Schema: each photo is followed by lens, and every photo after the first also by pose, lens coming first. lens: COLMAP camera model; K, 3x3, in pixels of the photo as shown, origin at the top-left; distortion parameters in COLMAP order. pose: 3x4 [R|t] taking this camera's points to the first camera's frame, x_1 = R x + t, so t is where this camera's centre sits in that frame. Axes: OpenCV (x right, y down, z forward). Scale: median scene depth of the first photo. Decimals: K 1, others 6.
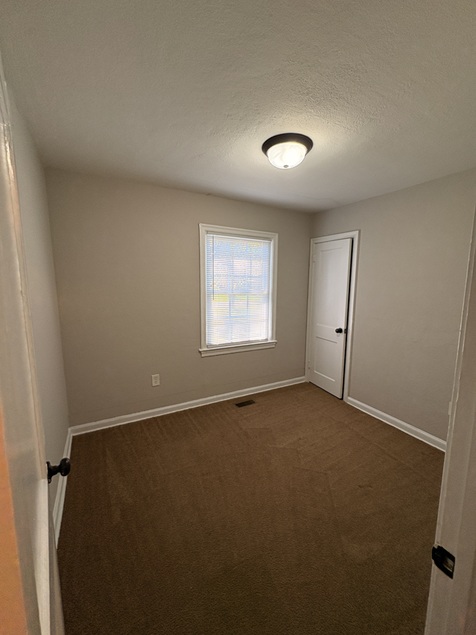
lens RADIAL K [[251.4, 0, 236.6], [0, 251.4, 318.2], [0, 0, 1]] dist [0.000294, -0.000062]
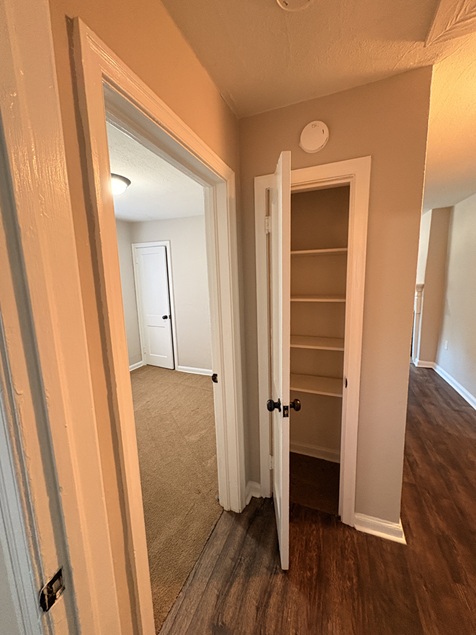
lens RADIAL K [[251.4, 0, 238.2], [0, 251.4, 319.1], [0, 0, 1]] dist [0.000294, -0.000062]
pose [[0.769197, -0.124109, 0.626844, -0.118425], [0.117877, 0.991682, 0.051696, 0.036515], [-0.628045, 0.034126, 0.777428, -0.248413]]
